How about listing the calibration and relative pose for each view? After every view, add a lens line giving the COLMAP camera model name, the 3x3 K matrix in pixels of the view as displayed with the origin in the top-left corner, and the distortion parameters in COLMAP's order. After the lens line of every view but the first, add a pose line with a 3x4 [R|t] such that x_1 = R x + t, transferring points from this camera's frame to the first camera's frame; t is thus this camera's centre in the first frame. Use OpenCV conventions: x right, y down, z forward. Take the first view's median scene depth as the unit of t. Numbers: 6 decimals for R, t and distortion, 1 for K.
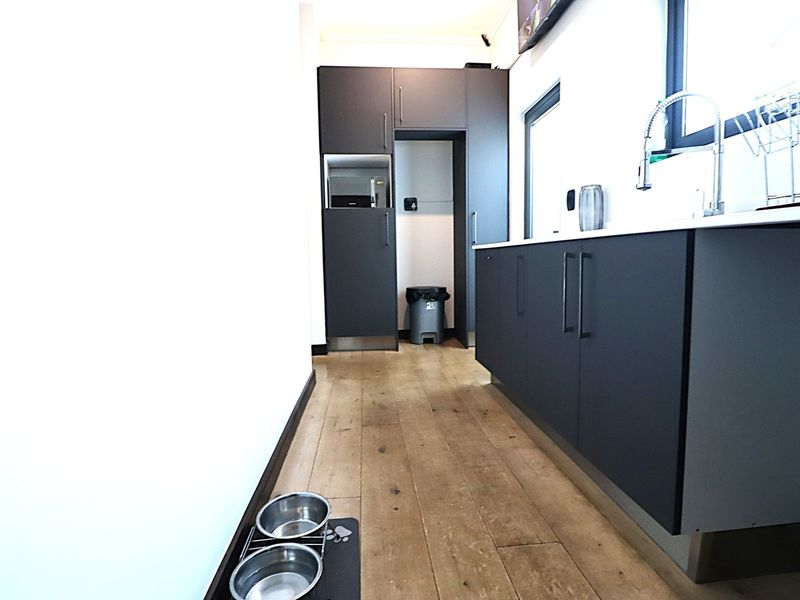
lens RADIAL K [[412.4, 0, 394.2], [0, 412.4, 300.5], [0, 0, 1]] dist [-0.003529, -0.001483]
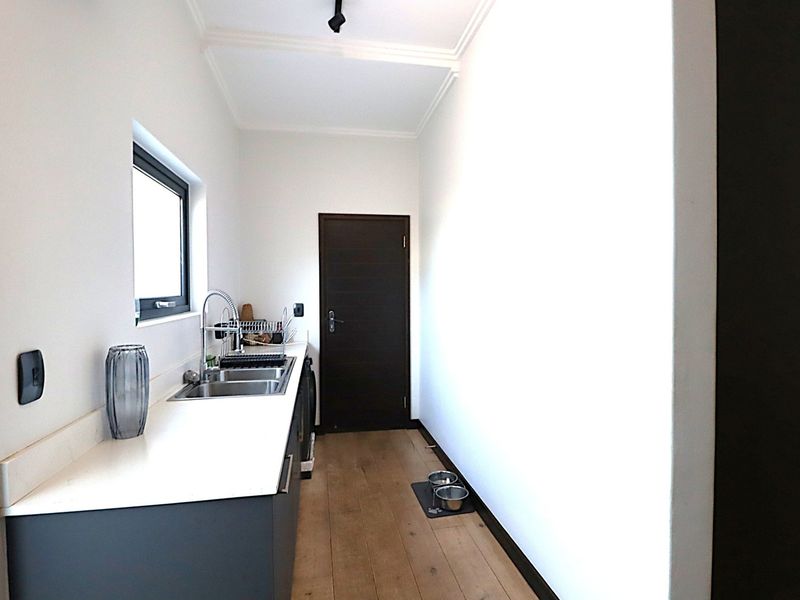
lens RADIAL K [[412.4, 0, 394.2], [0, 412.4, 300.5], [0, 0, 1]] dist [-0.003529, -0.001483]
pose [[-0.994235, 0.028843, -0.103274, 0.203276], [0.016376, 0.992688, 0.119596, -0.600387], [0.105968, 0.117215, -0.987437, 2.375545]]
